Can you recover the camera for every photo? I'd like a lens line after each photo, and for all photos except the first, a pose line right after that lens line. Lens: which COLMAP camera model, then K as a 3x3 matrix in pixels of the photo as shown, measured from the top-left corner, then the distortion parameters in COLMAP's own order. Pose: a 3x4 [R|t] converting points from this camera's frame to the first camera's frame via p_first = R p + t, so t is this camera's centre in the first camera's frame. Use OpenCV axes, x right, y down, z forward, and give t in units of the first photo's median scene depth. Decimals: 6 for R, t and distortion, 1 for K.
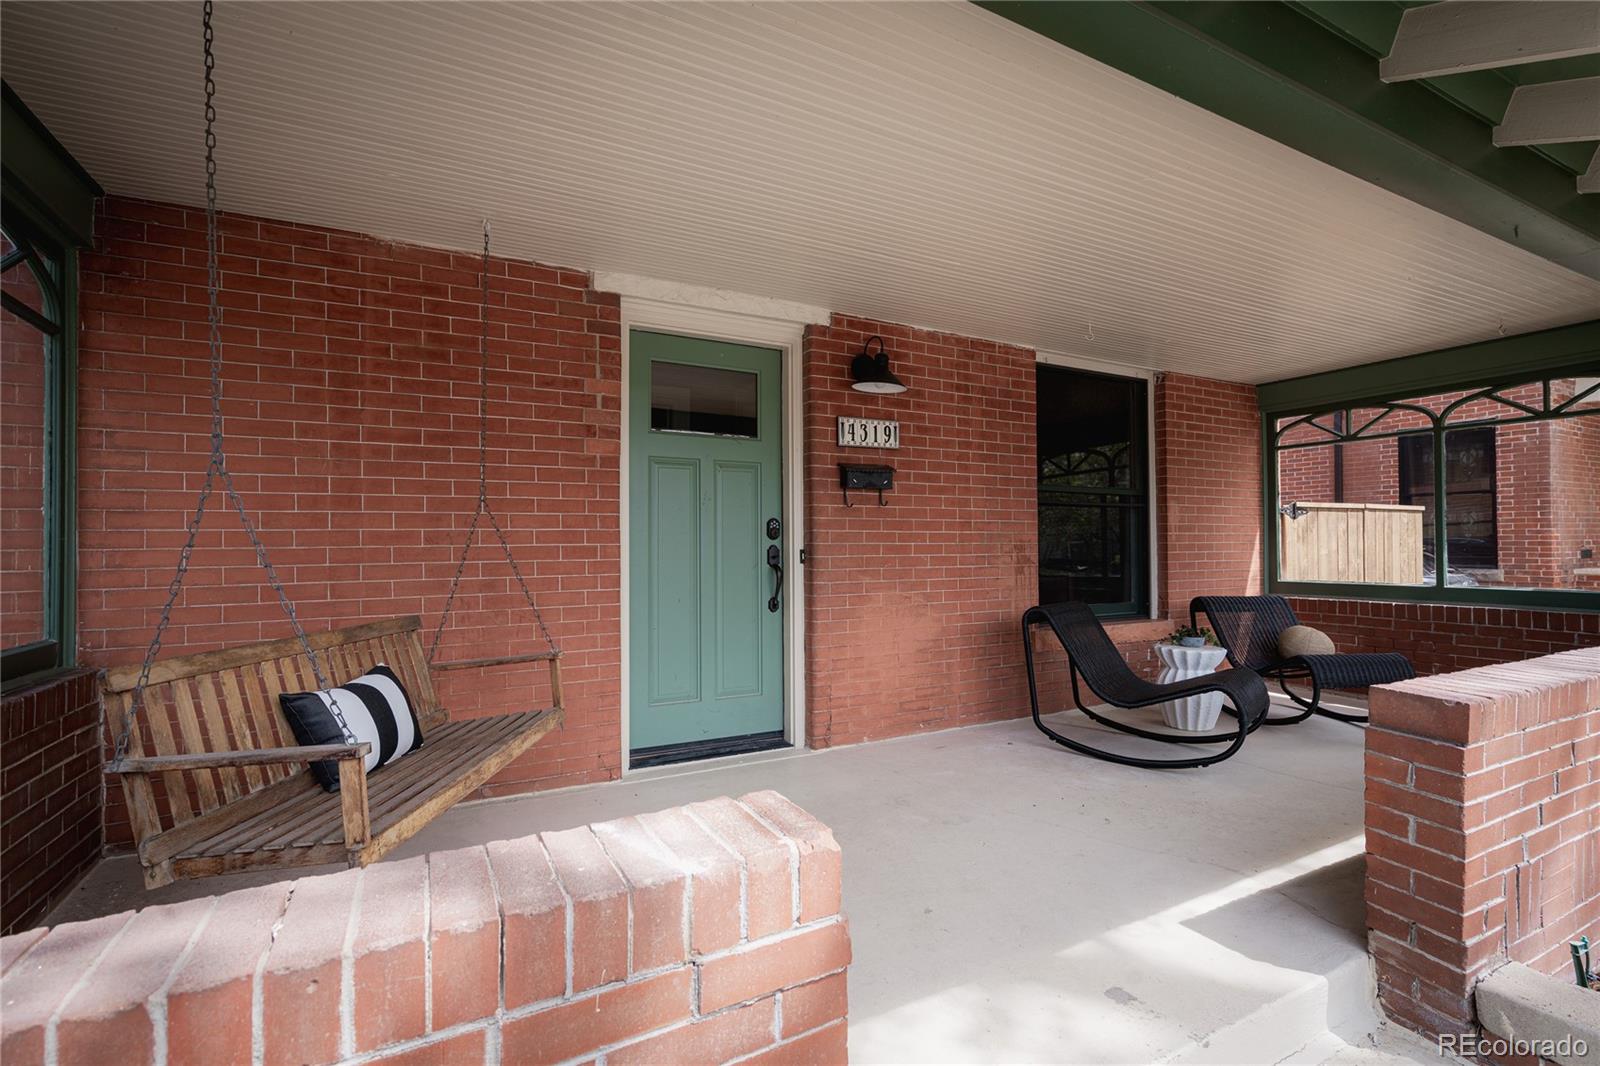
lens RADIAL K [[742.0, 0, 803.5], [0, 742.0, 513.6], [0, 0, 1]] dist [-0.003513, 0.001891]
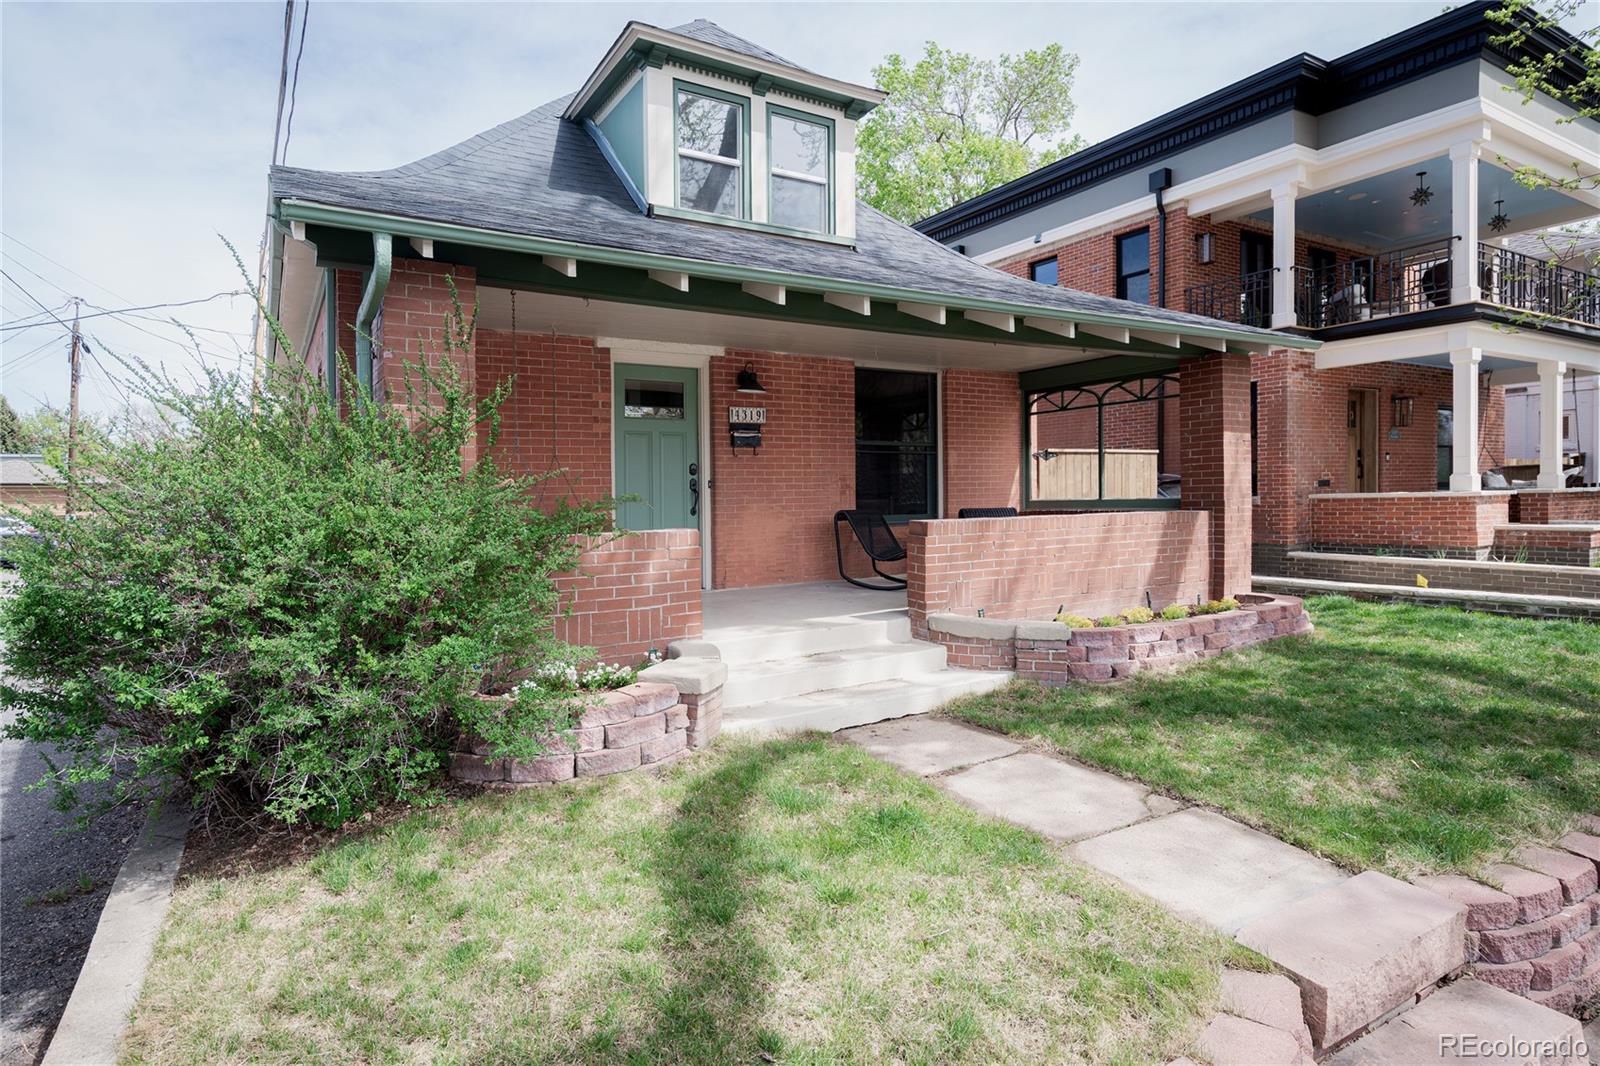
lens RADIAL K [[896.0, 0, 867.3], [0, 896.0, 432.8], [0, 0, 1]] dist [-0.005893, -0.000145]
pose [[0.991605, -0.008960, 0.128993, 0.092274], [0.012912, 0.999472, -0.029832, 0.002079], [-0.128658, 0.031247, 0.991197, -1.131241]]
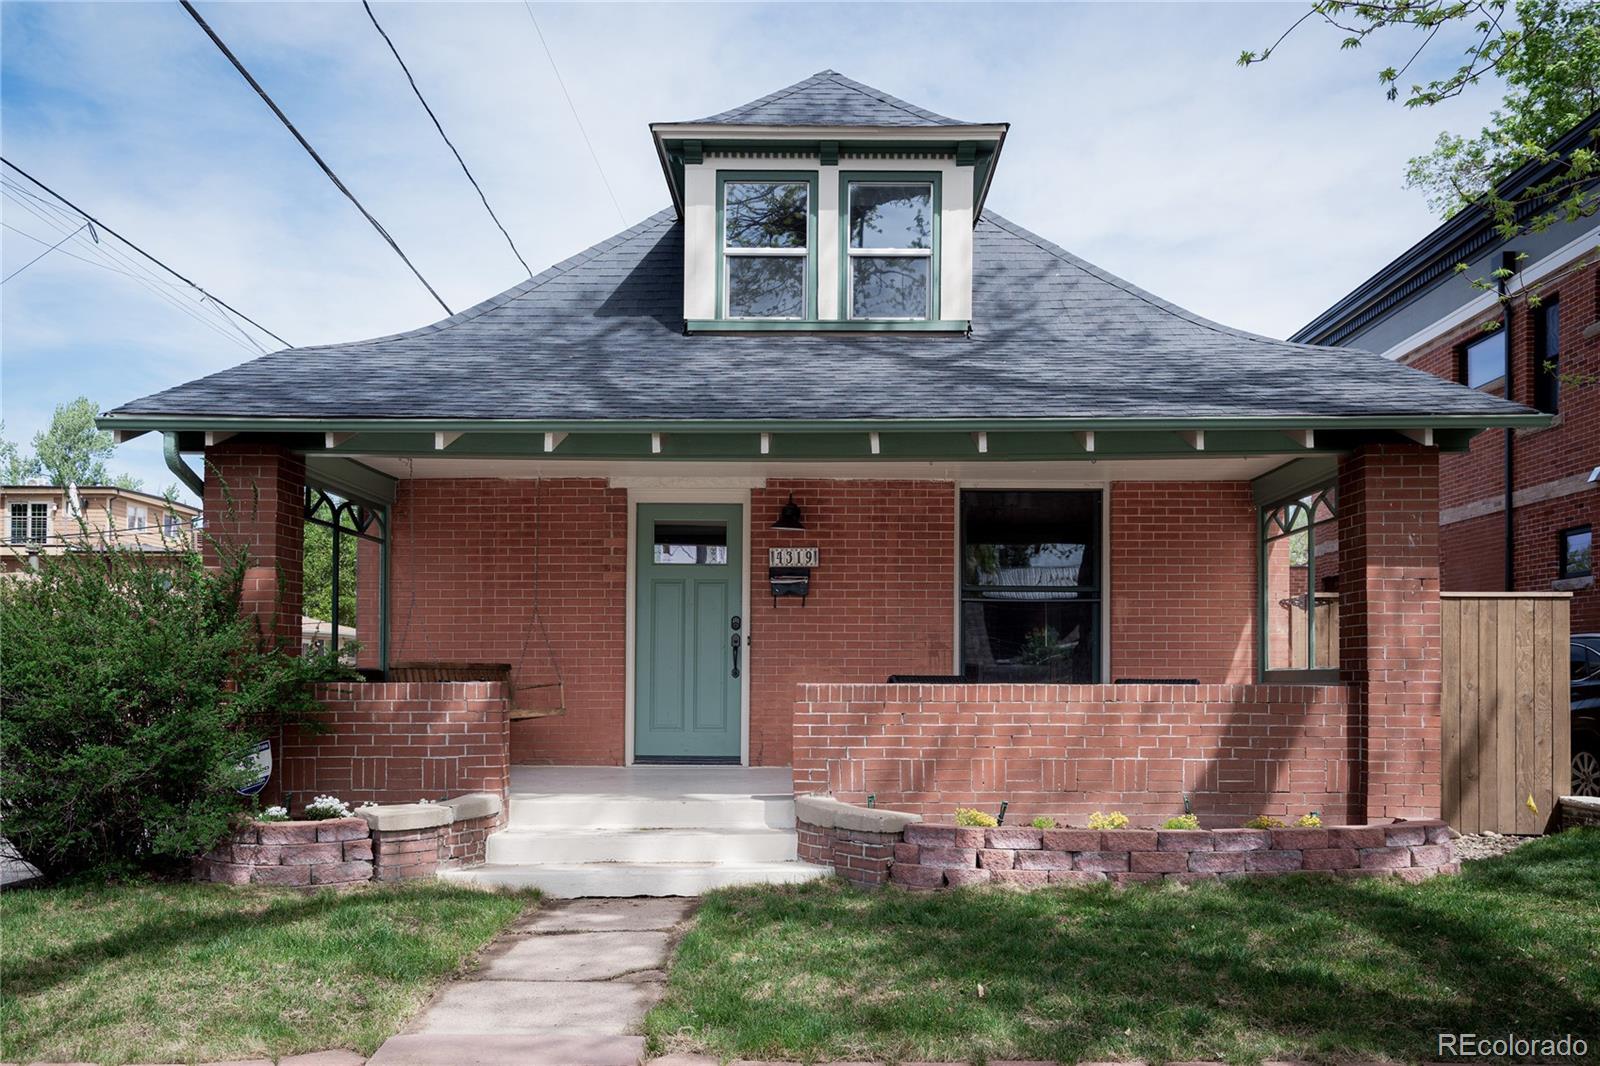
lens RADIAL K [[1310.7, 0, 743.0], [0, 1310.7, 510.2], [0, 0, 1]] dist [0.003920, 0.002339]
pose [[0.907897, -0.048820, -0.416341, 1.048760], [0.014728, 0.996297, -0.084709, 0.017229], [0.418935, 0.070775, 0.905254, -1.362029]]
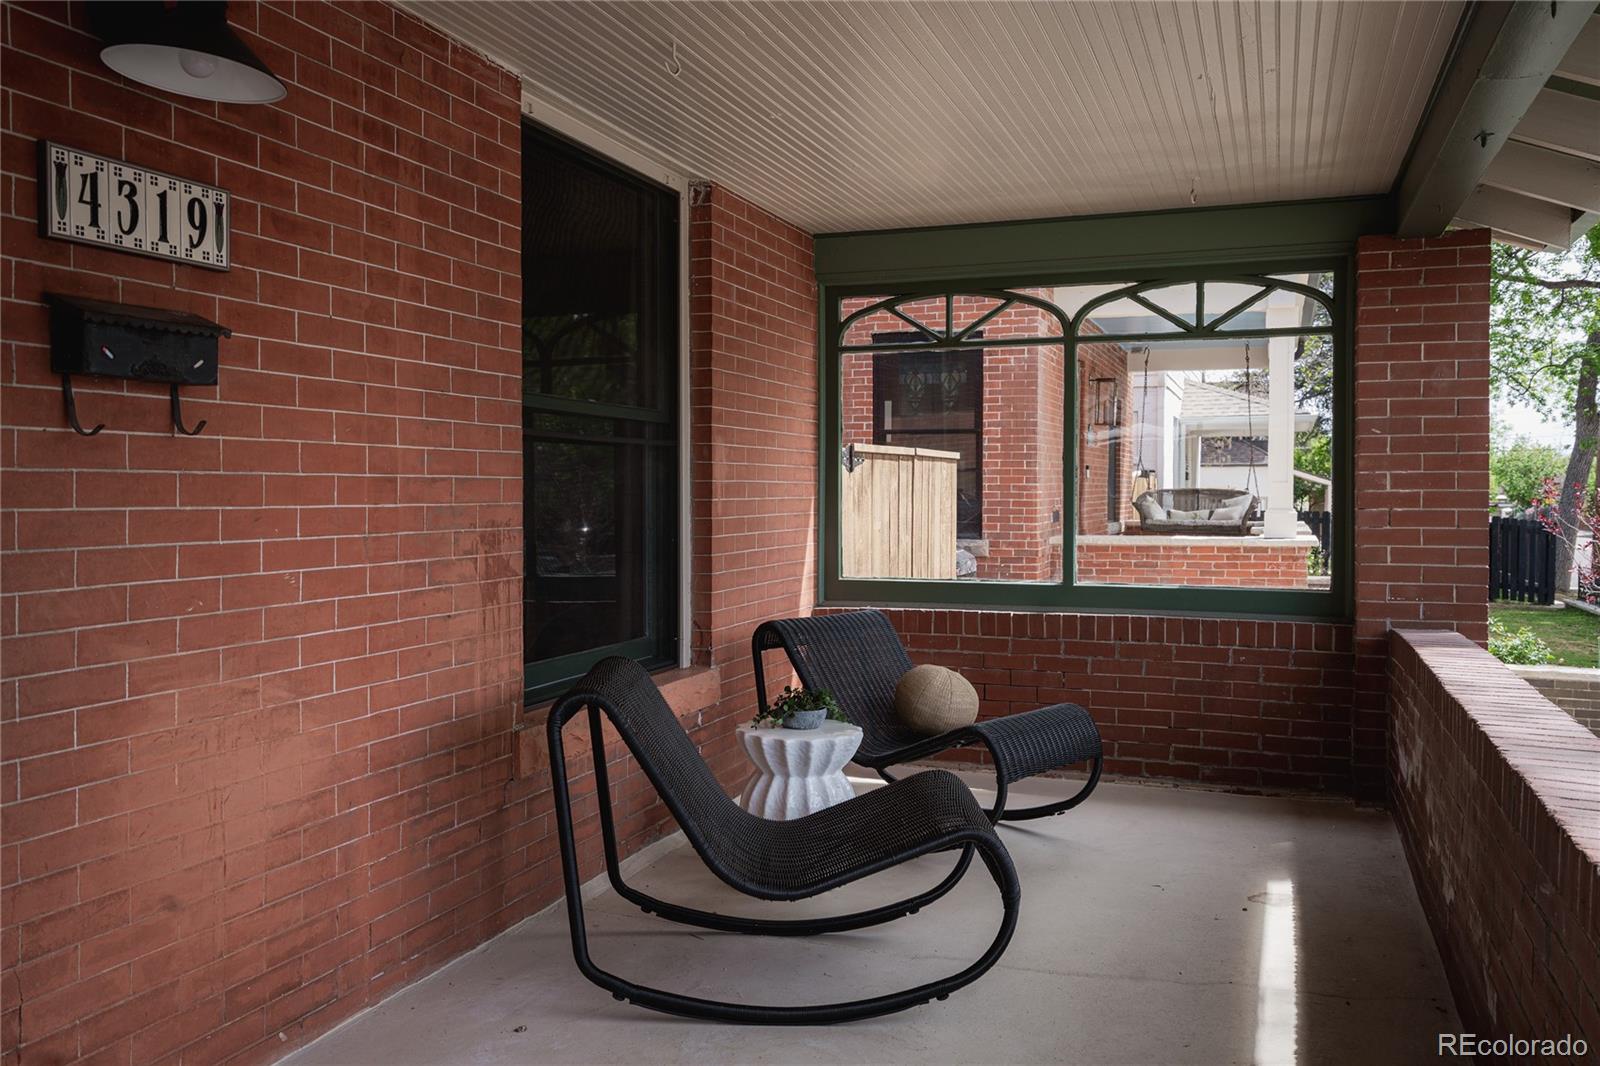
lens RADIAL K [[1310.7, 0, 825.6], [0, 1310.7, 504.7], [0, 0, 1]] dist [0.003920, 0.002339]
pose [[0.744569, -0.001333, 0.667545, -0.072579], [-0.034440, 0.998590, 0.040407, -0.011874], [-0.666657, -0.053076, 0.743473, 0.345185]]
